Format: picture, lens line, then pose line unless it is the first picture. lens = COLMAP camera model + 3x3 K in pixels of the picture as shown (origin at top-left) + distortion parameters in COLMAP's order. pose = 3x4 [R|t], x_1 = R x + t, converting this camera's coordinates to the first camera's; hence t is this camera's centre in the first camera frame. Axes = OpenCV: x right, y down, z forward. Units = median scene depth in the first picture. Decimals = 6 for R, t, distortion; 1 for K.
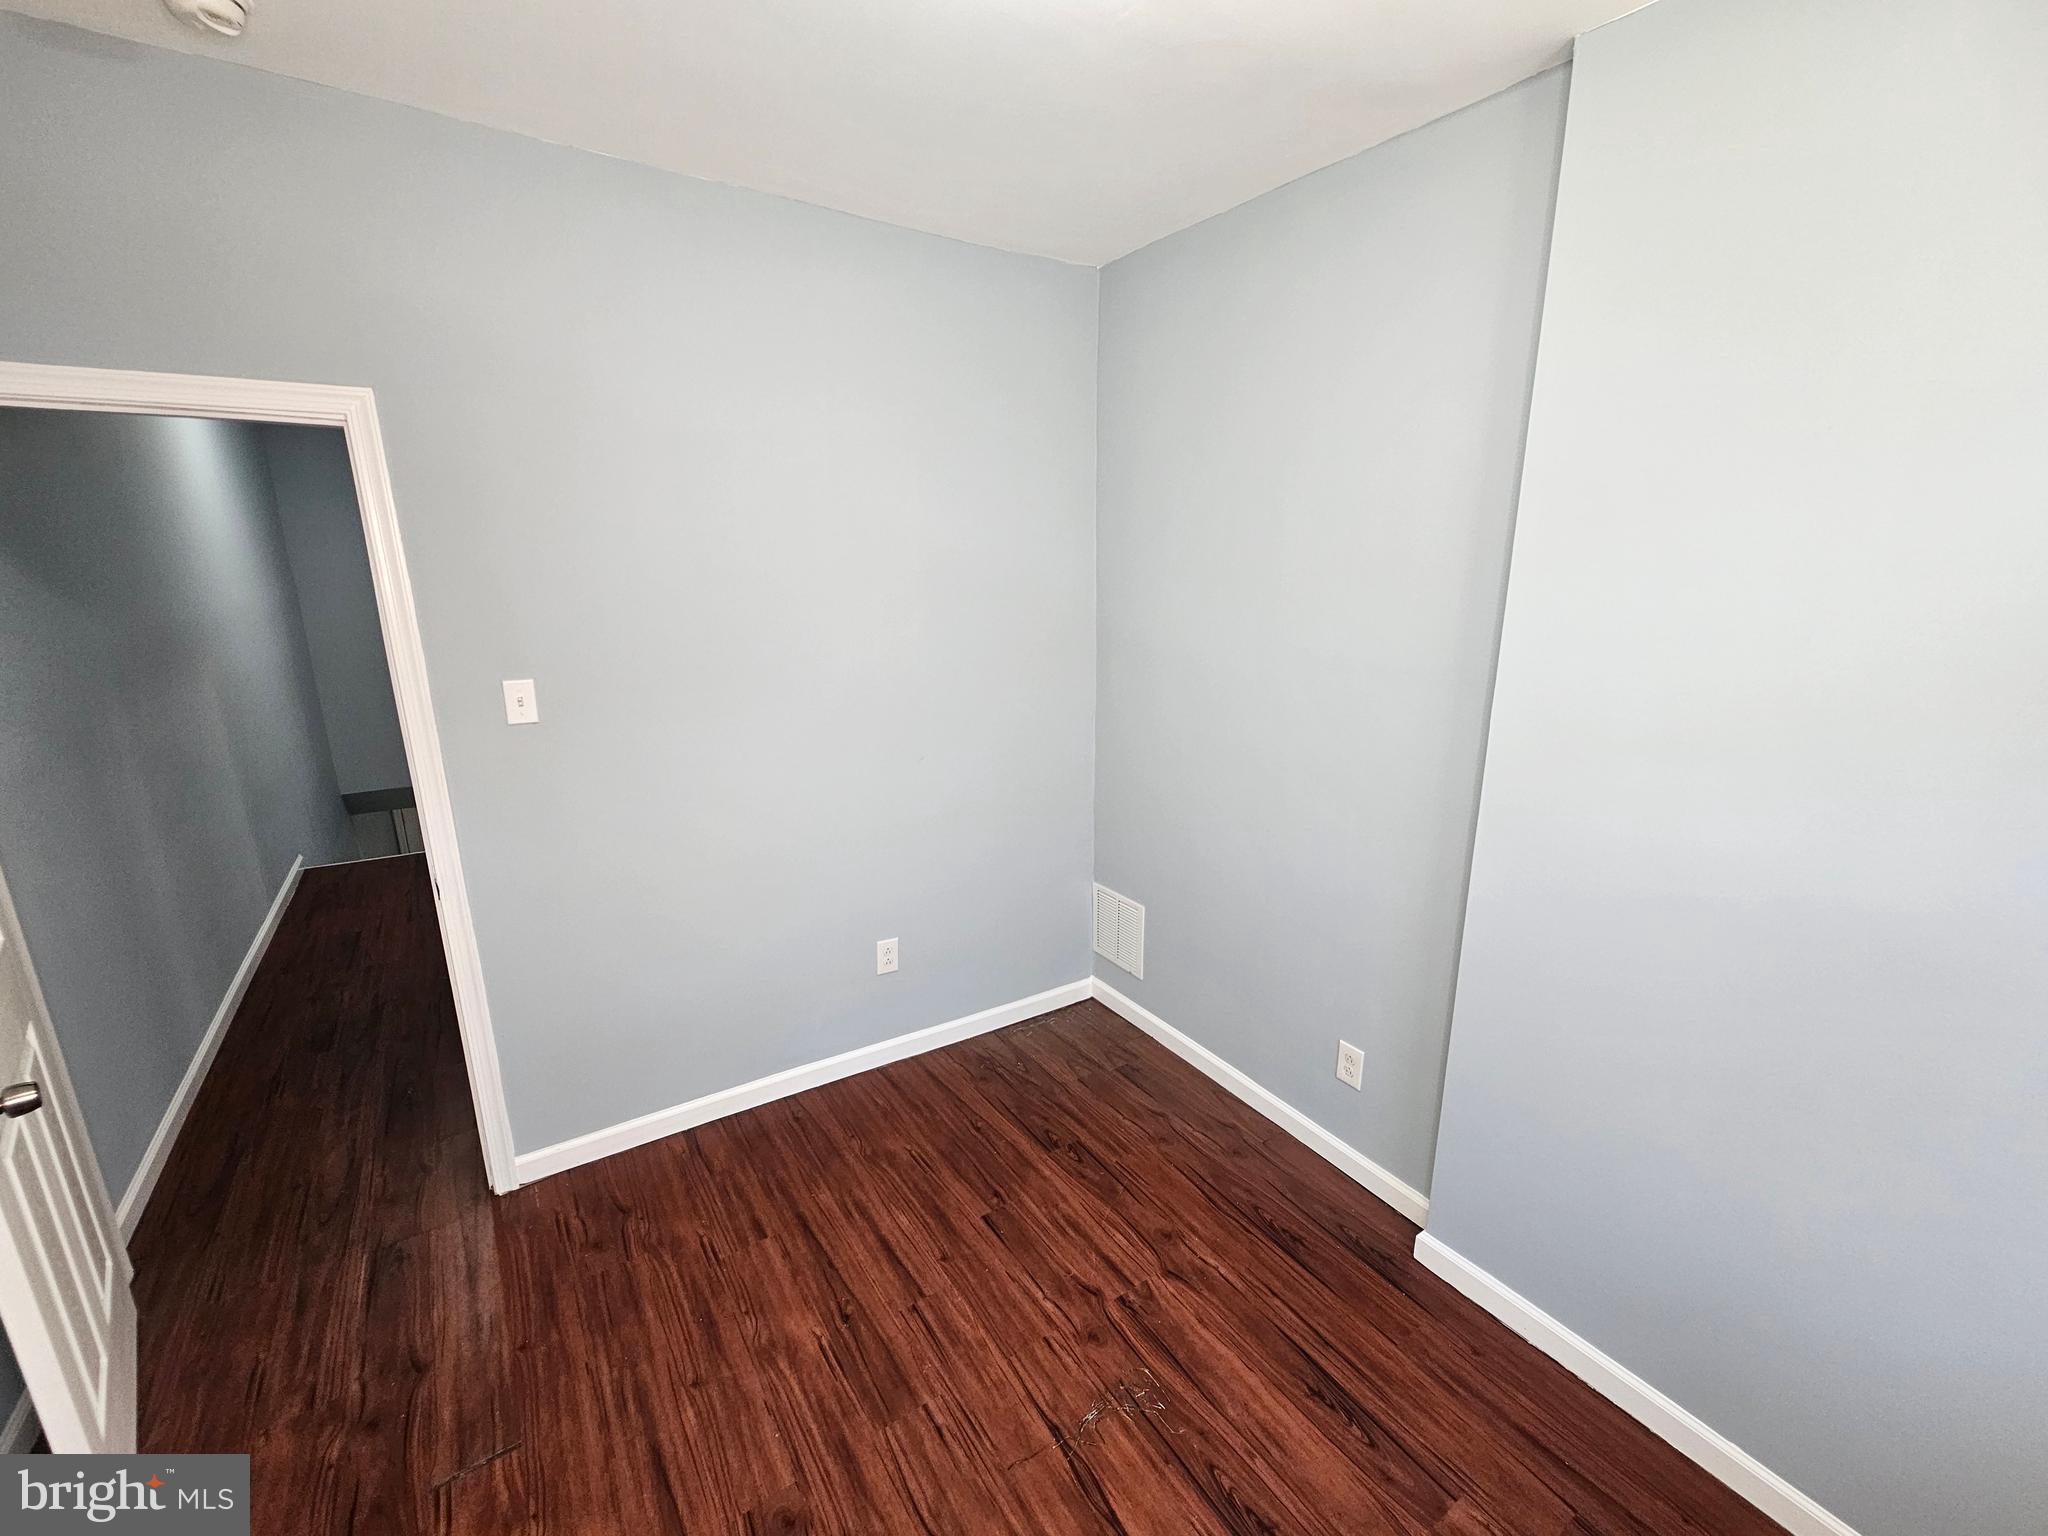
lens RADIAL K [[833.1, 0, 1031.9], [0, 833.1, 763.5], [0, 0, 1]] dist [-0.000132, 0.000440]
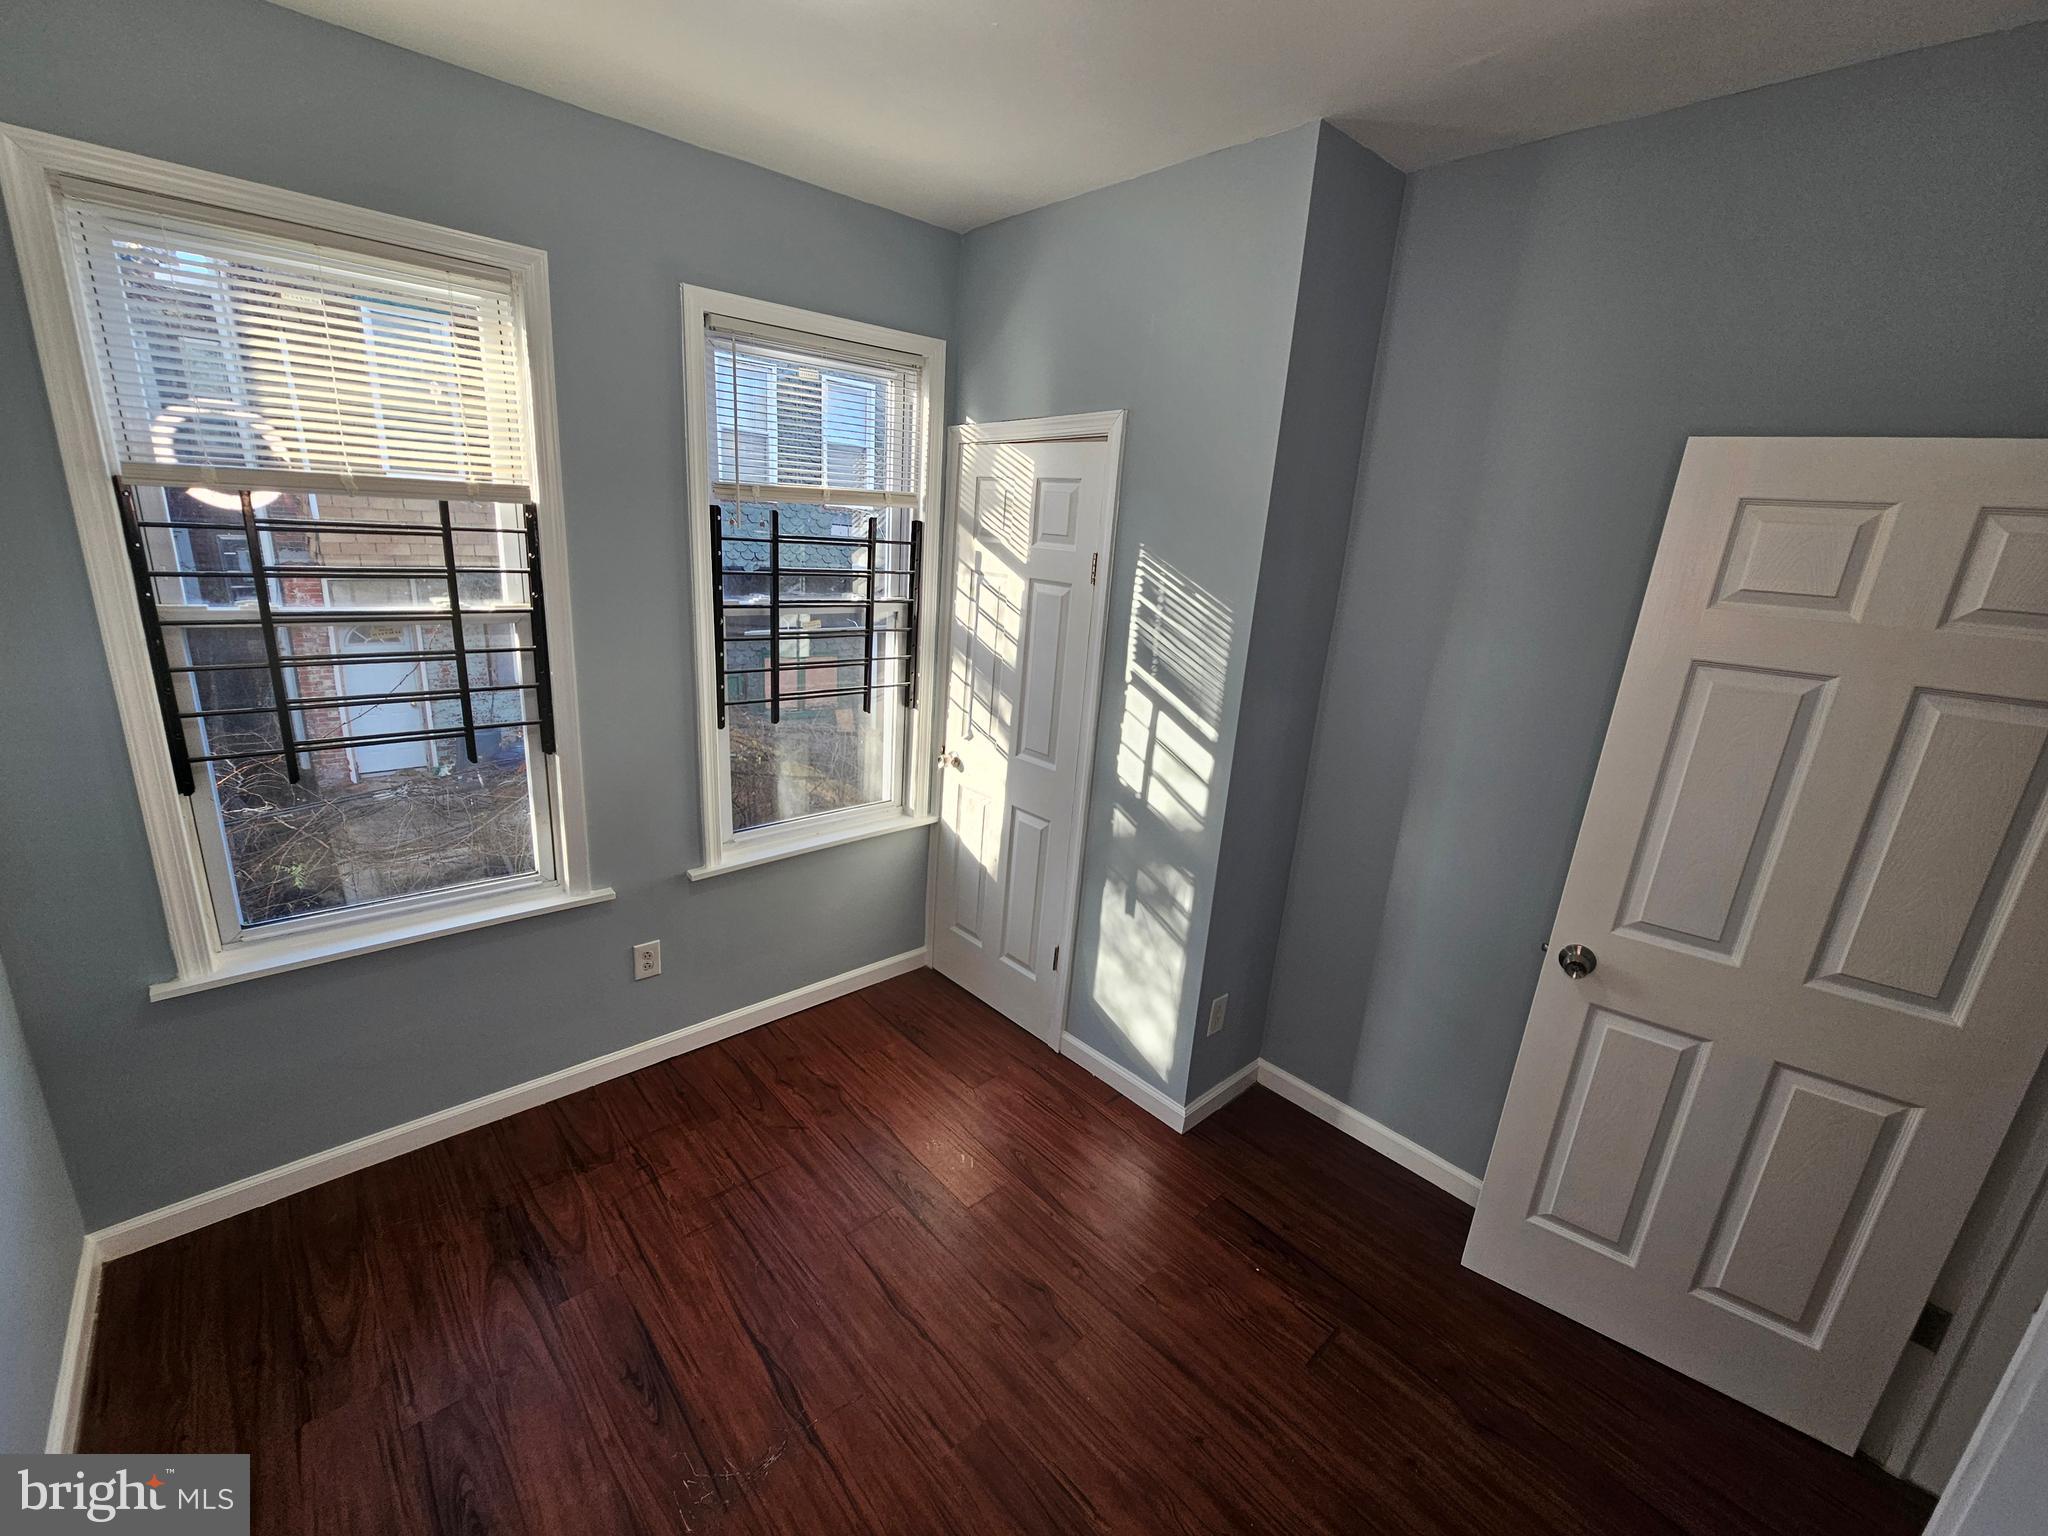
lens RADIAL K [[833.1, 0, 1021.9], [0, 833.1, 770.3], [0, 0, 1]] dist [-0.000132, 0.000440]
pose [[-0.987974, -0.033883, -0.150865, -0.033608], [-0.106609, 0.855972, 0.505911, -0.321253], [0.111994, 0.515911, -0.849290, 1.234548]]
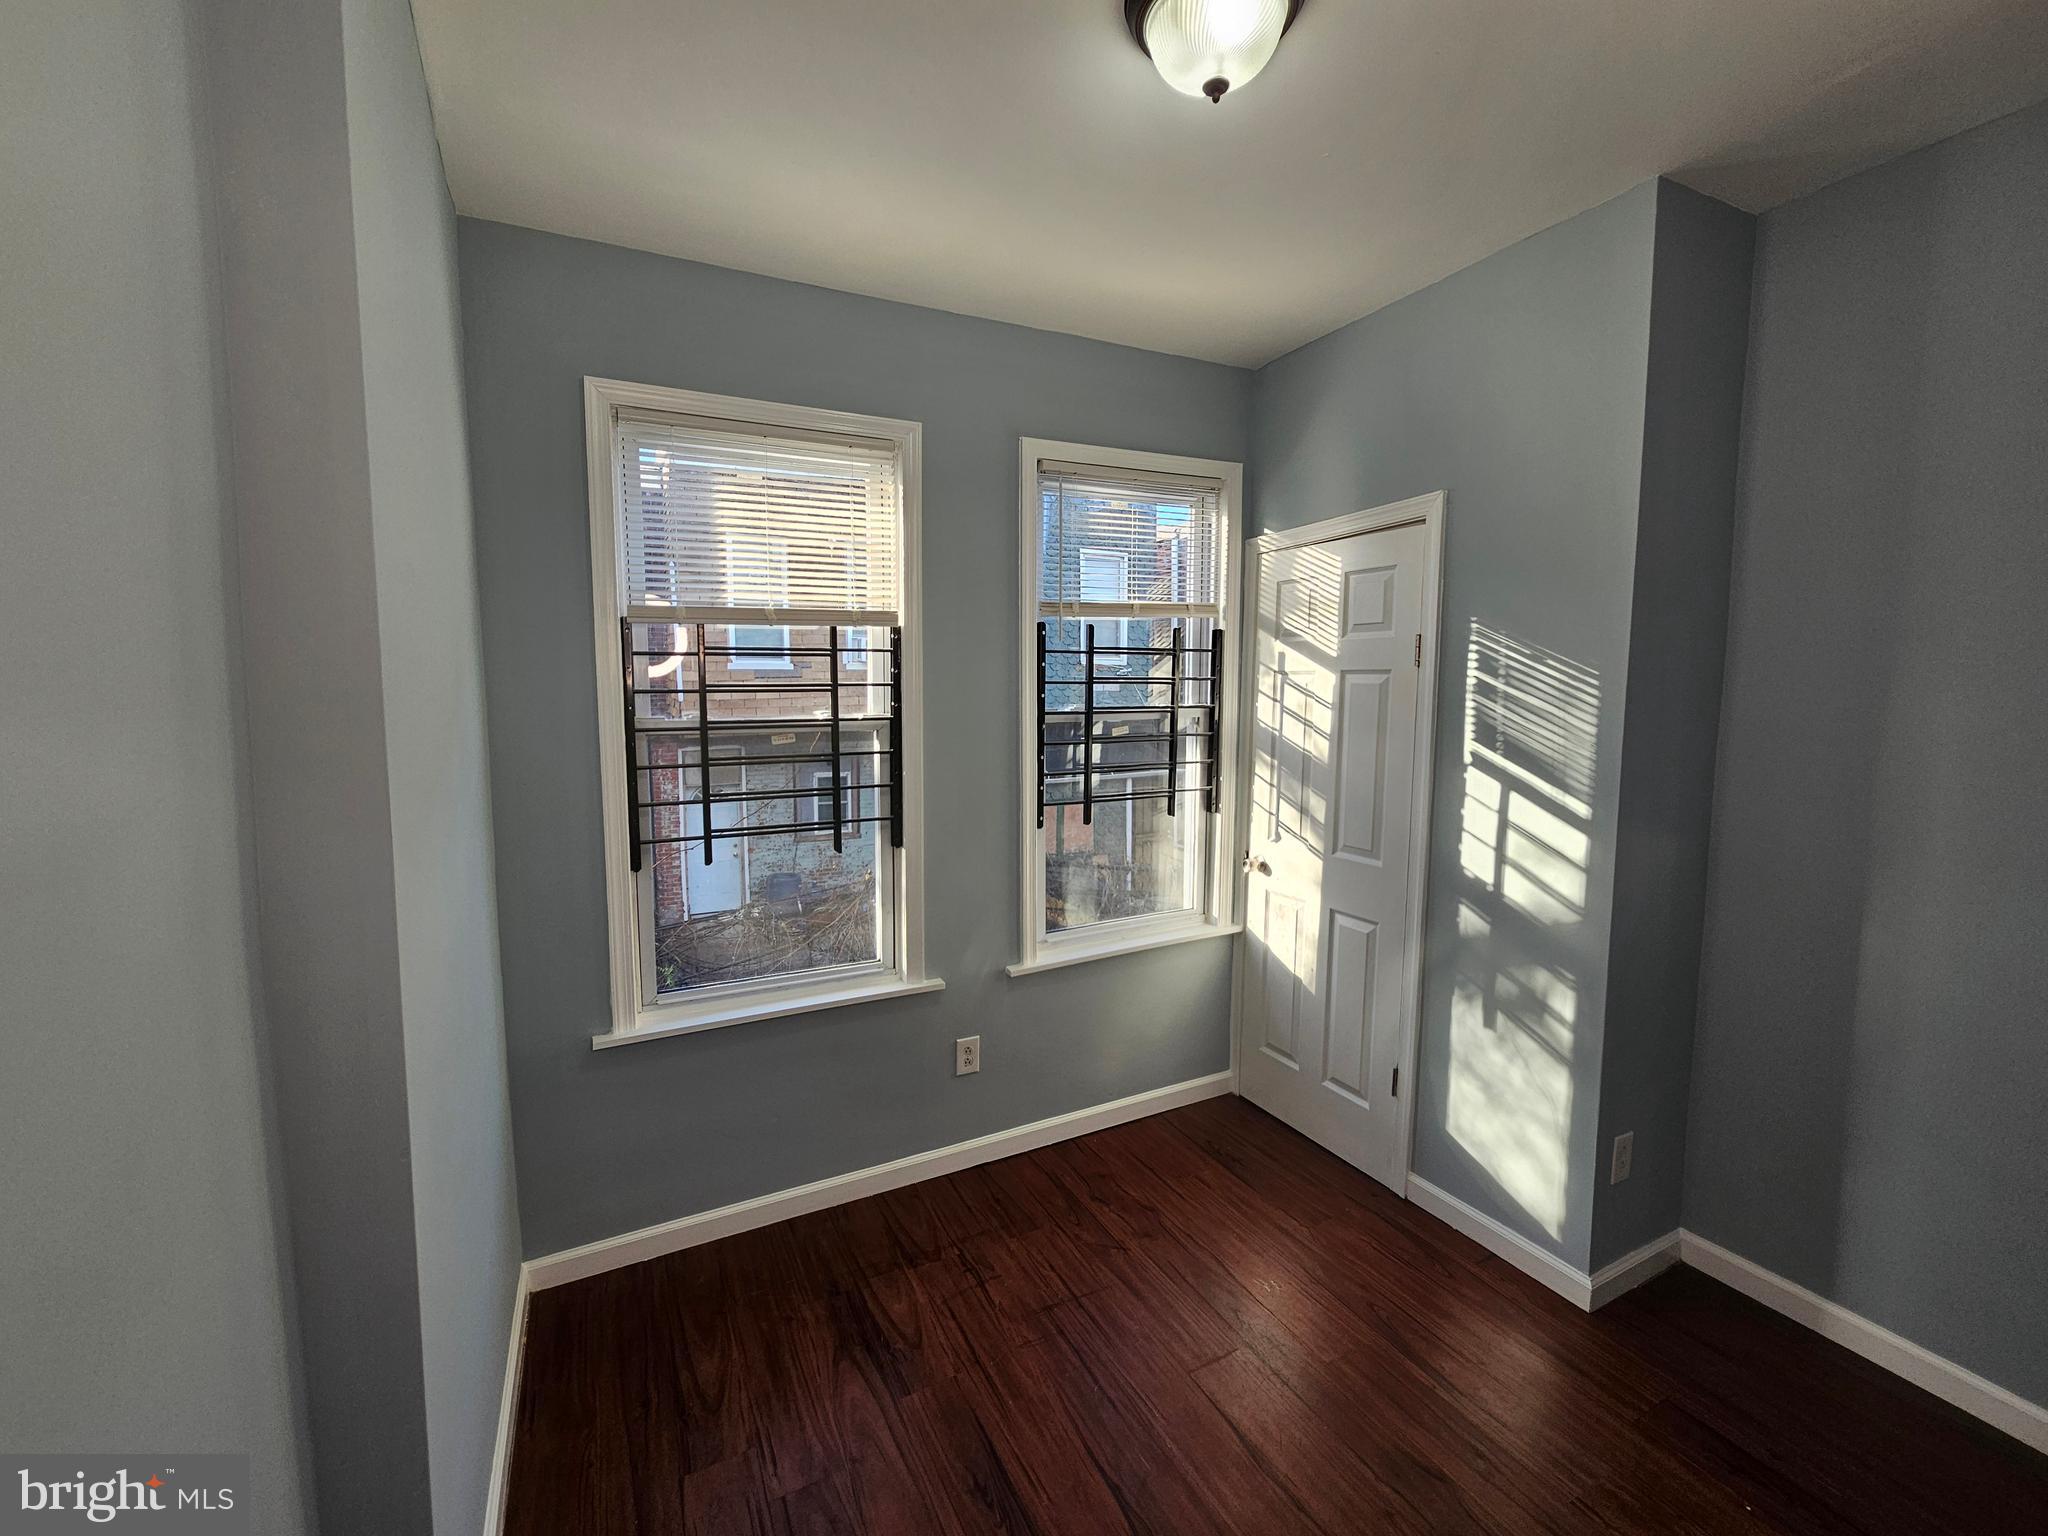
lens RADIAL K [[833.1, 0, 1031.5], [0, 833.1, 767.5], [0, 0, 1]] dist [-0.000132, 0.000440]
pose [[-0.991349, -0.018685, 0.129915, 0.075410], [0.027380, 0.938598, 0.343924, -0.229904], [-0.128365, 0.344505, -0.929967, 1.280287]]
